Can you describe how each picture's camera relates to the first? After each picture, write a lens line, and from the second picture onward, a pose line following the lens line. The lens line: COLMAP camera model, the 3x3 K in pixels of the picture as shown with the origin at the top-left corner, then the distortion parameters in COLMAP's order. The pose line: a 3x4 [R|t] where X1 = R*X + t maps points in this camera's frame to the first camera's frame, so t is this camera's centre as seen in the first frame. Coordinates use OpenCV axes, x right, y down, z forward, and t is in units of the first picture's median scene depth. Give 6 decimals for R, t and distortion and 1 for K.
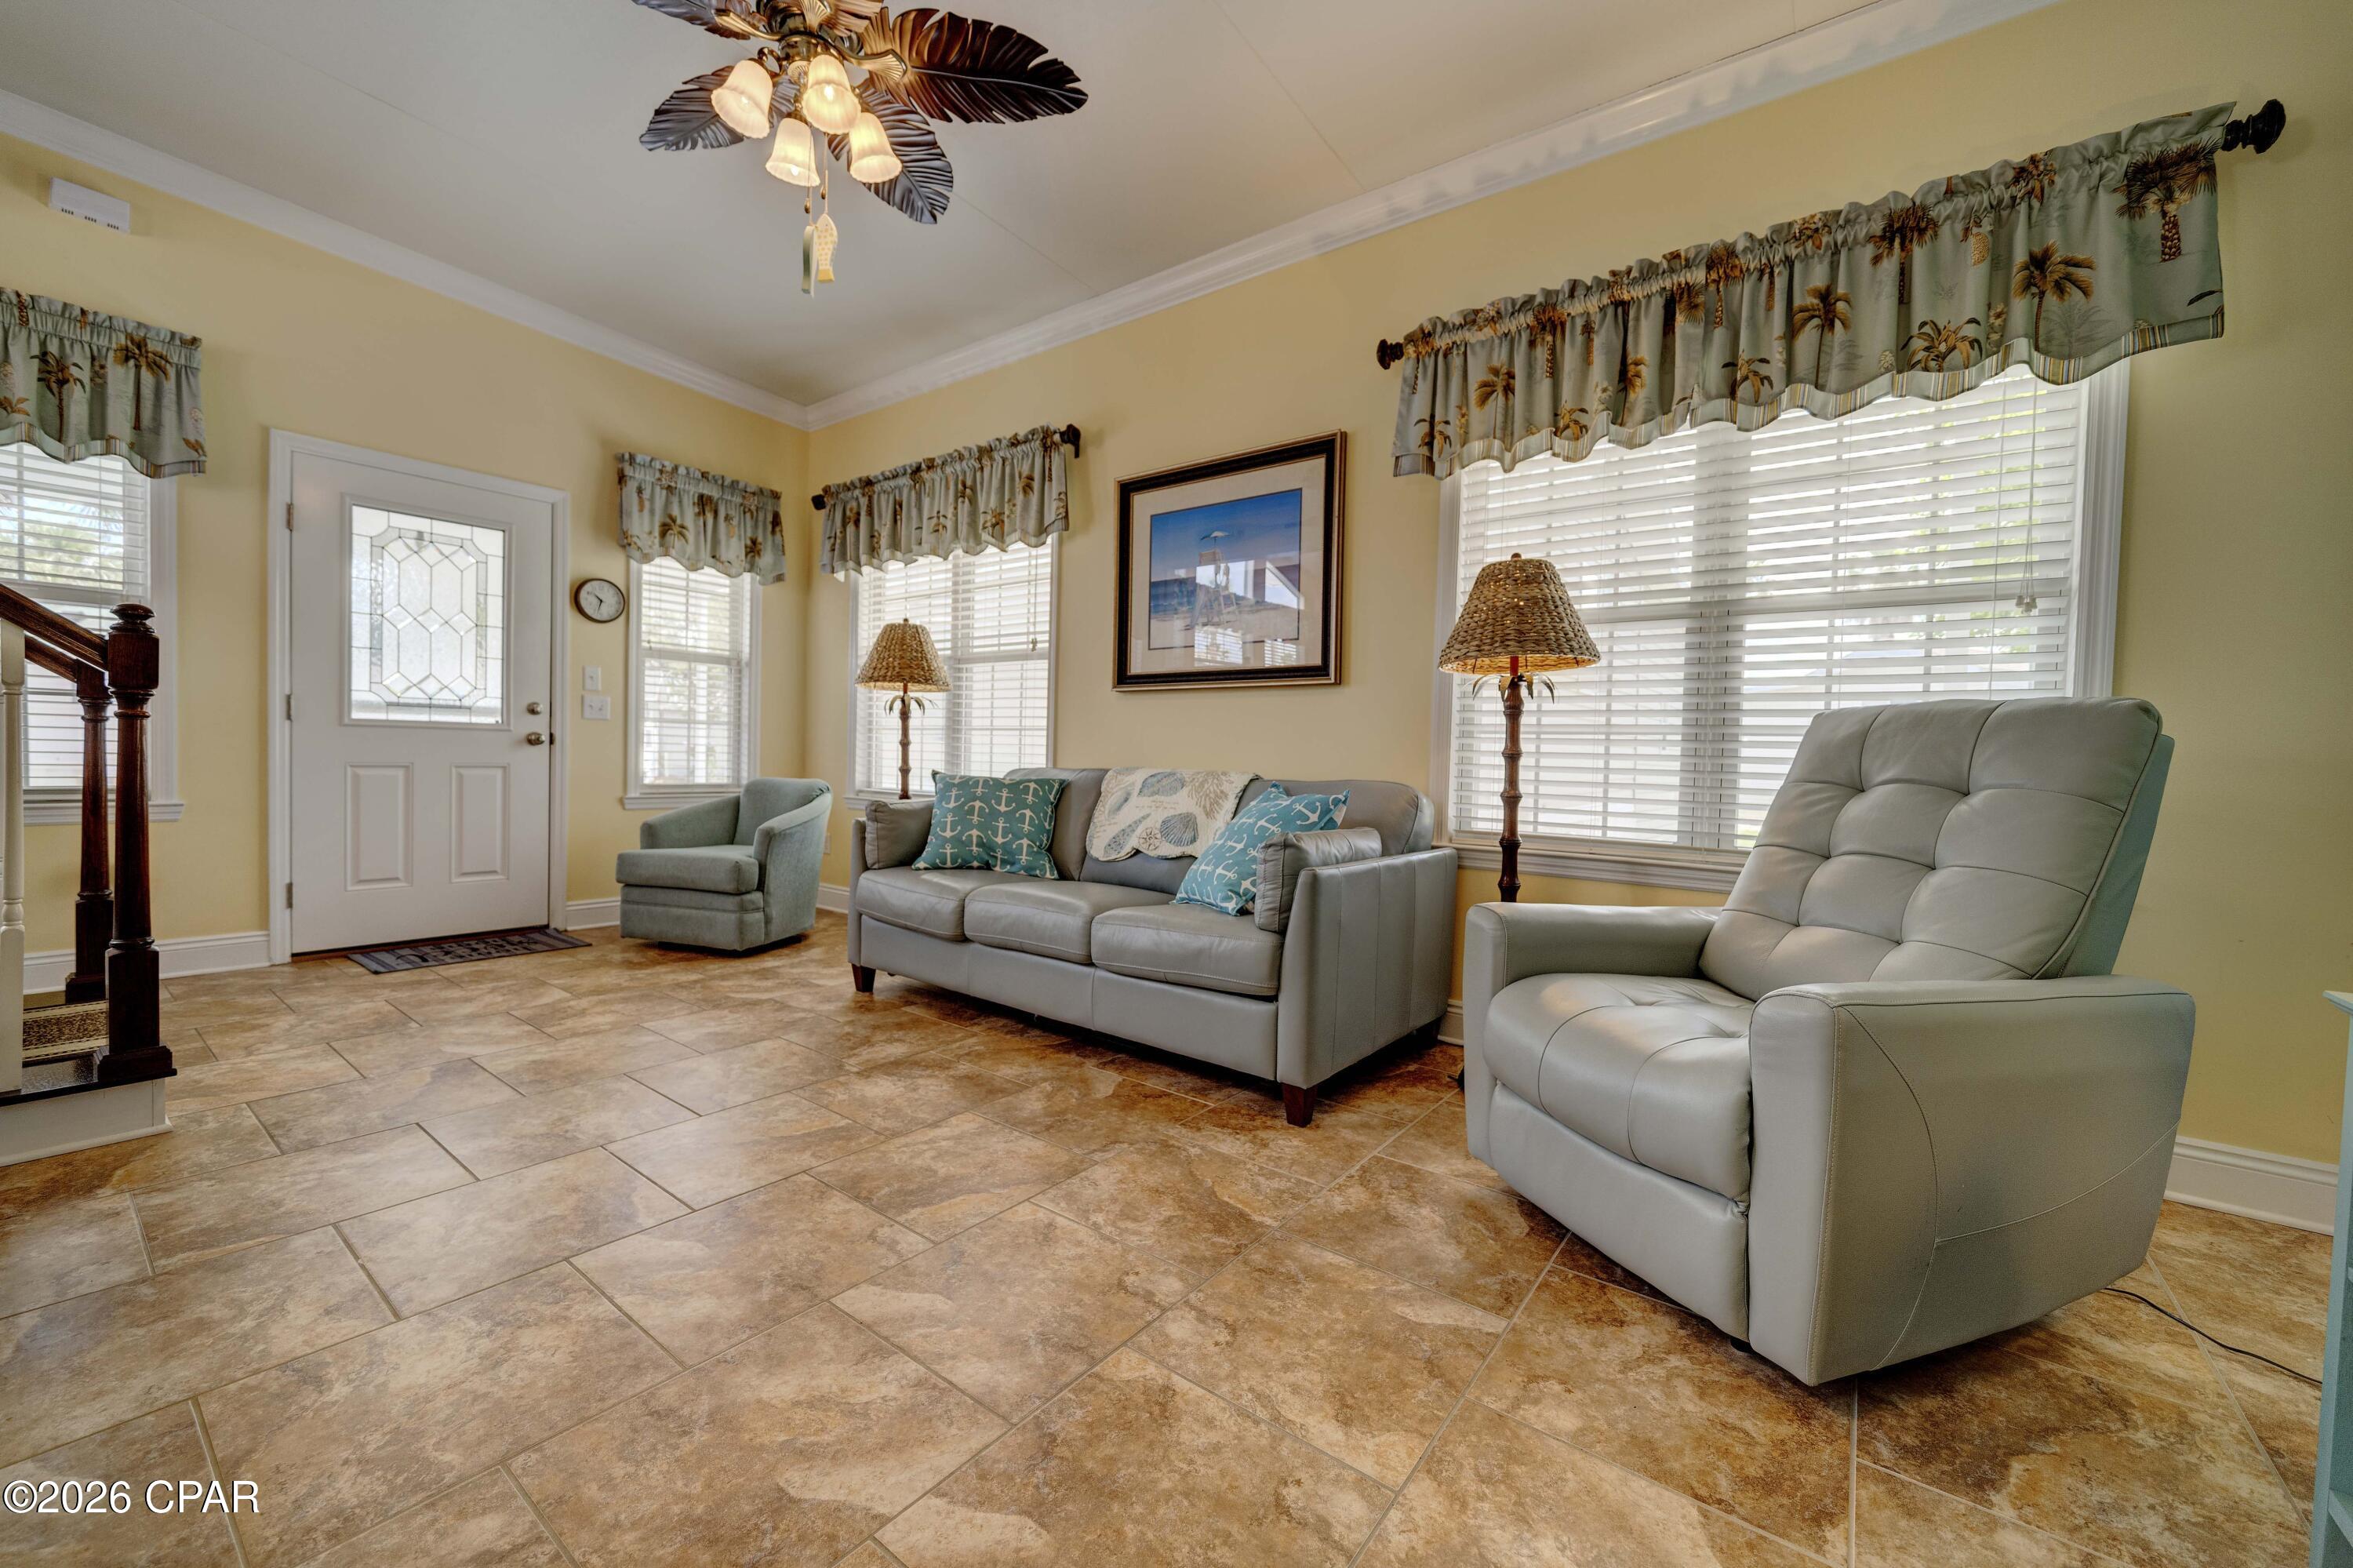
lens RADIAL K [[926.5, 0, 1141.7], [0, 926.5, 772.0], [0, 0, 1]] dist [-0.001619, 0.000103]
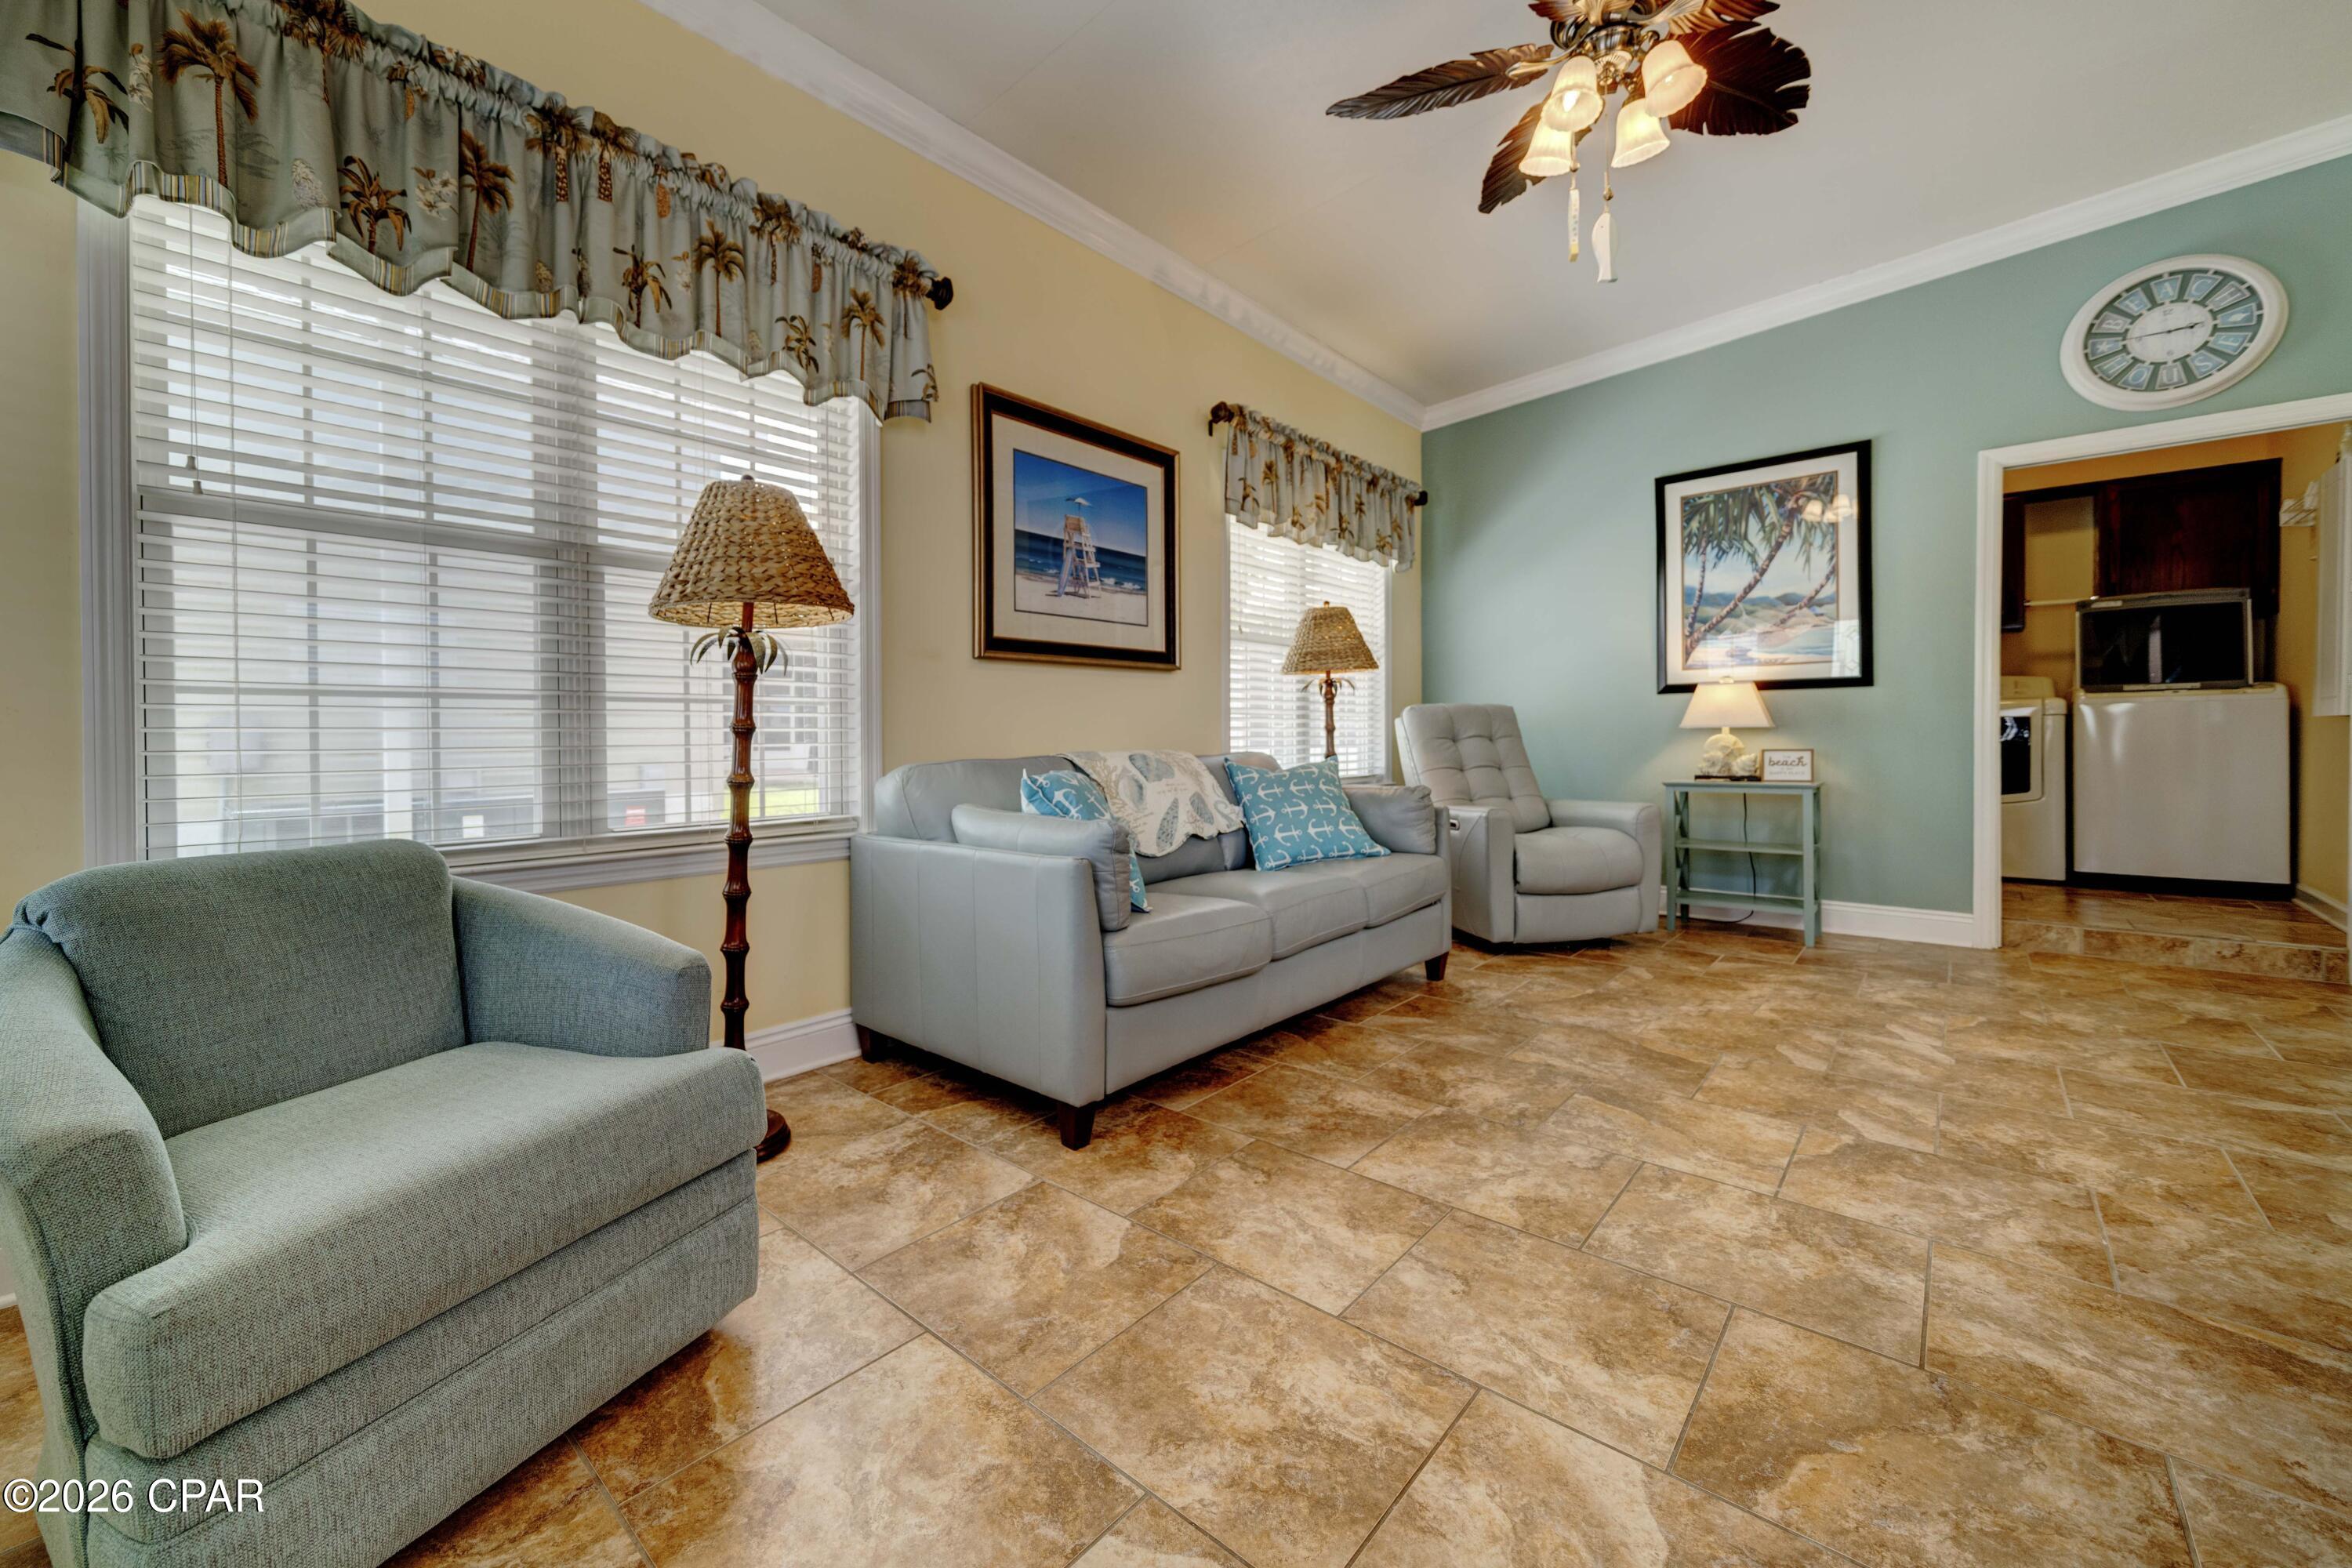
lens RADIAL K [[912.3, 0, 1140.0], [0, 912.3, 745.8], [0, 0, 1]] dist [-0.007281, -0.000121]
pose [[0.066613, -0.033097, 0.997230, -0.964651], [0.033346, 0.998965, 0.030927, -0.040055], [-0.997222, 0.031193, 0.067648, 1.010255]]
